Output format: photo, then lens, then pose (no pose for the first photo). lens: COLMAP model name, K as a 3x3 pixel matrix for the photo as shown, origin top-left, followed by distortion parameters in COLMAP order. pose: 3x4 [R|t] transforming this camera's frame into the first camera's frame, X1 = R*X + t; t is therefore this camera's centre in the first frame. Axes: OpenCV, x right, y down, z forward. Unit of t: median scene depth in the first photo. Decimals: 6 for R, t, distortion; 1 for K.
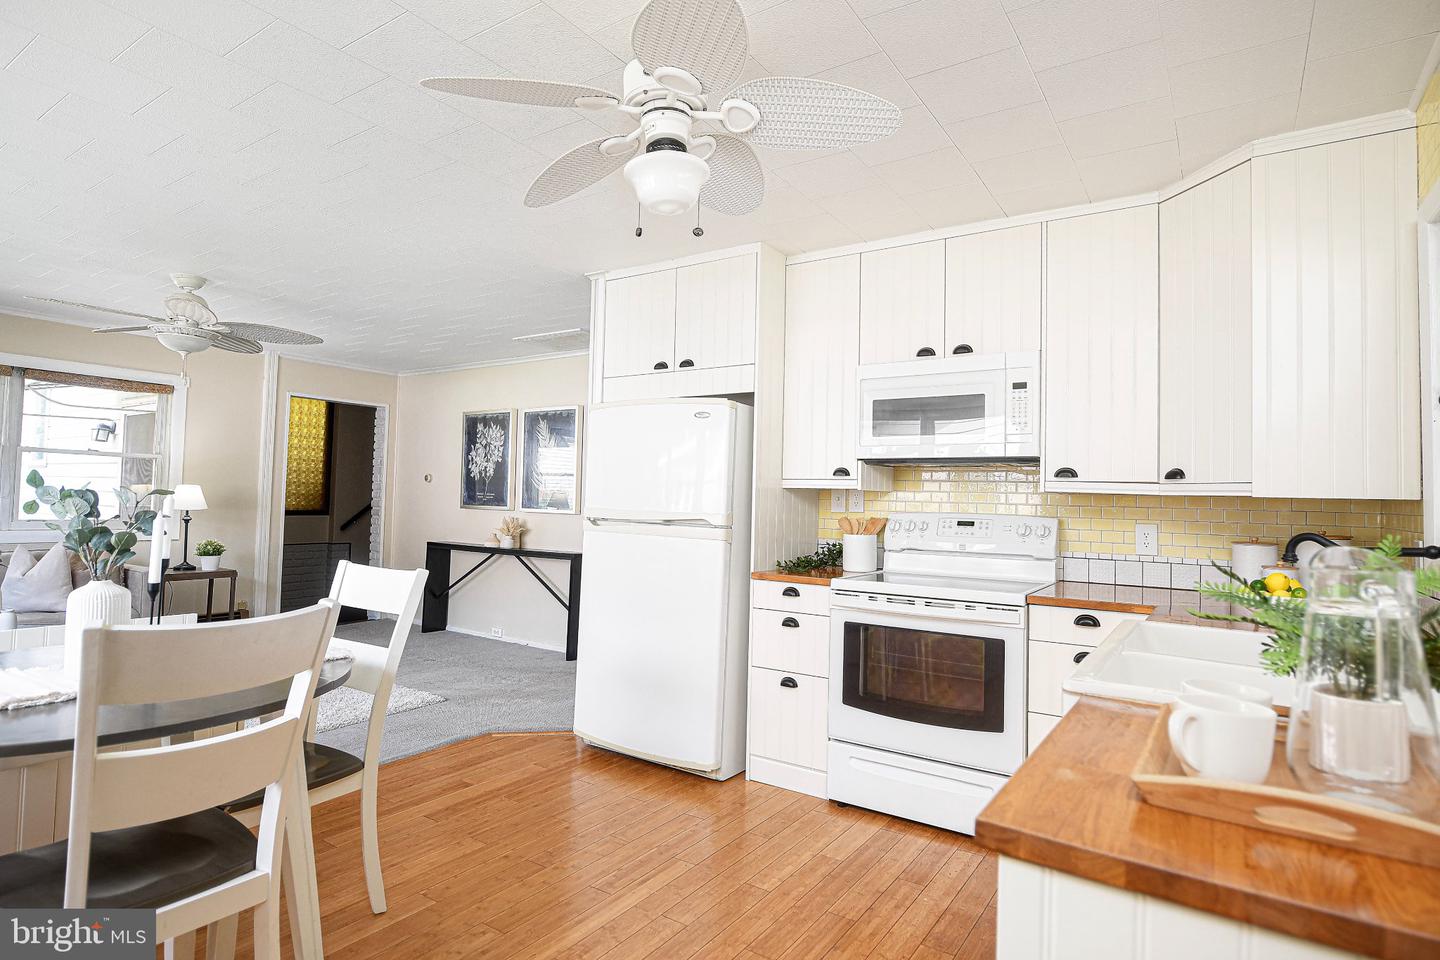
lens RADIAL K [[764.5, 0, 720.3], [0, 764.5, 478.9], [0, 0, 1]] dist [-0.006745, -0.000569]
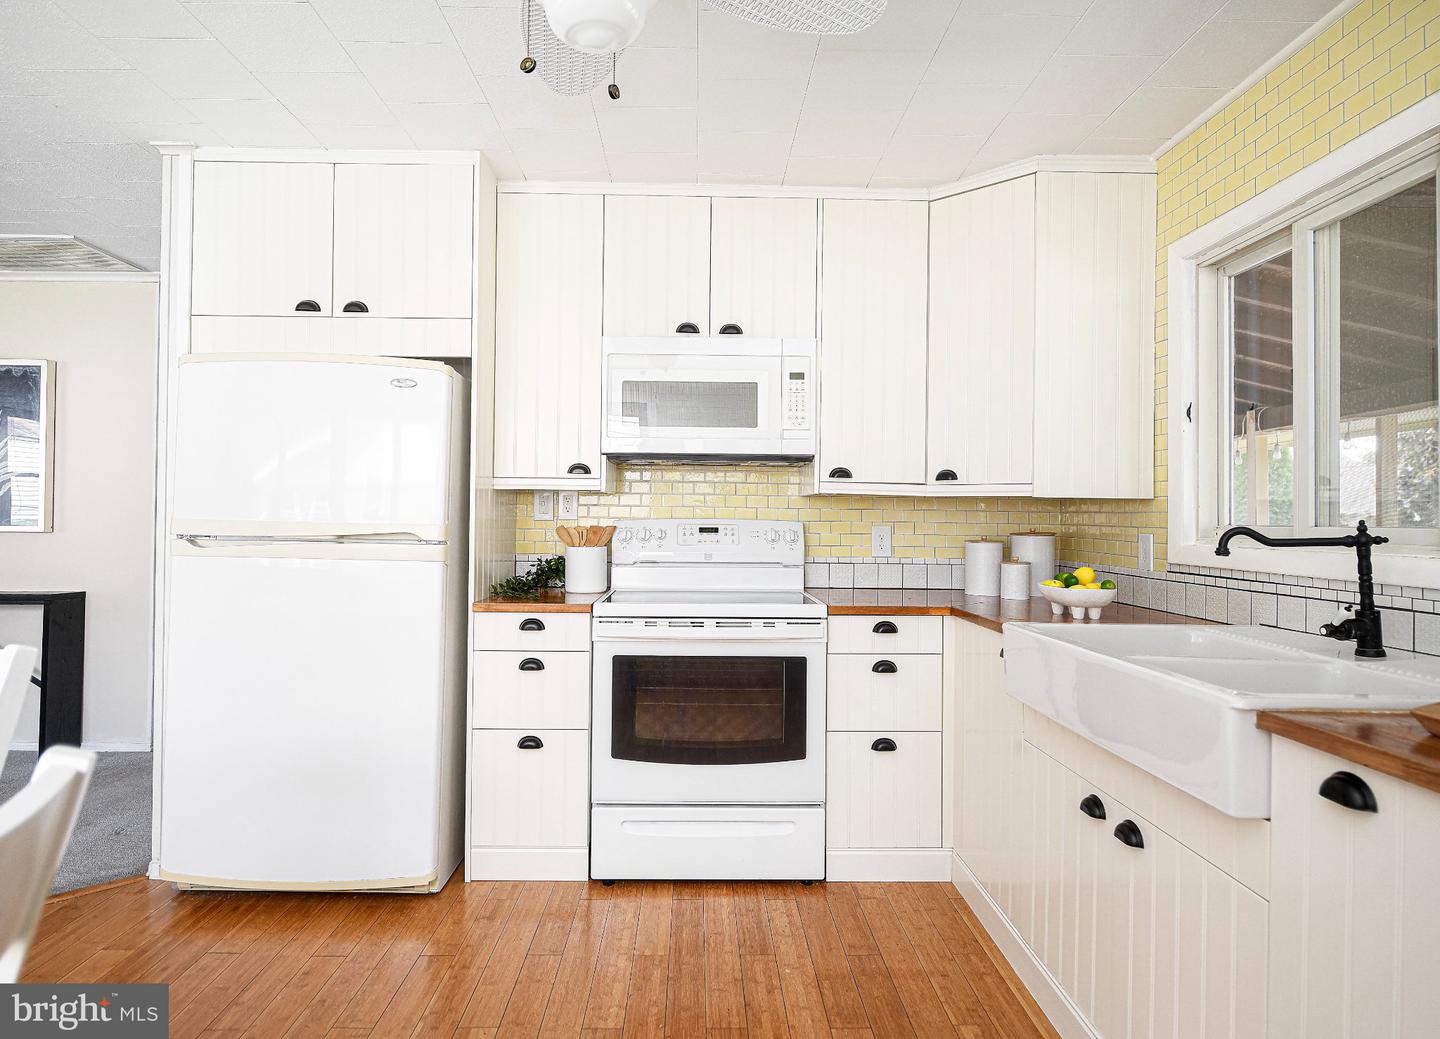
lens RADIAL K [[829.7, 0, 717.4], [0, 829.7, 515.1], [0, 0, 1]] dist [-0.003965, -0.004704]
pose [[0.820162, -0.013807, 0.571965, -0.231713], [-0.006751, 0.999406, 0.033806, 0.009366], [-0.572092, -0.031588, 0.819581, 0.222536]]
